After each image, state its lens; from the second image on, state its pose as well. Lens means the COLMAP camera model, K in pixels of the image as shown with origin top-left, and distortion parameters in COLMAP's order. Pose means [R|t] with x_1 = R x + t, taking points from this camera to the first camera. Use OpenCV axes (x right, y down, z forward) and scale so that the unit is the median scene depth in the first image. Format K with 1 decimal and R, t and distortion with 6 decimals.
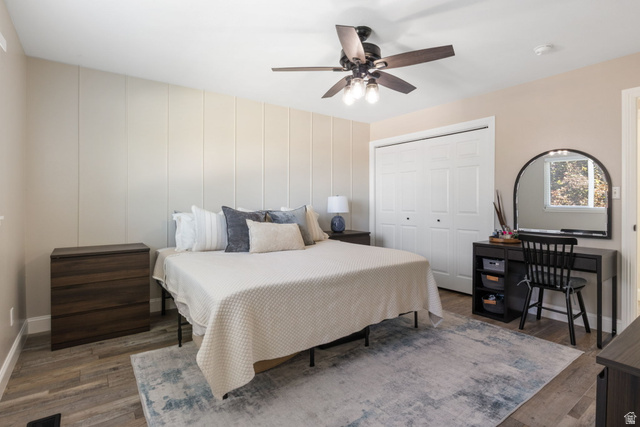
lens RADIAL K [[321.5, 0, 319.4], [0, 321.5, 204.1], [0, 0, 1]] dist [-0.016269, -0.000574]
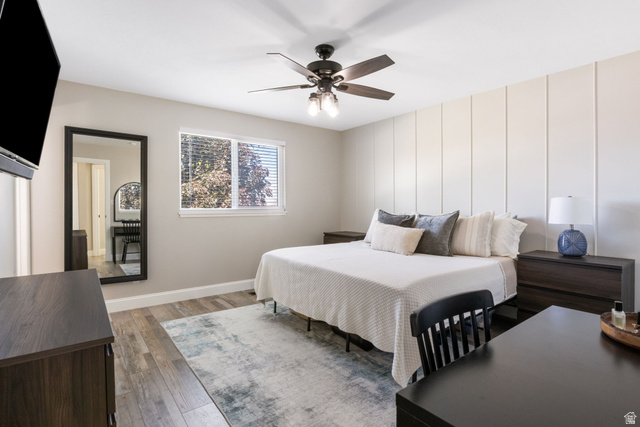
lens RADIAL K [[321.5, 0, 320.3], [0, 321.5, 210.3], [0, 0, 1]] dist [-0.016269, -0.000574]
pose [[0.018627, 0.010597, -0.999770, 1.286851], [-0.007094, 0.999920, 0.010467, -0.002781], [0.999801, 0.006898, 0.018700, 1.018486]]
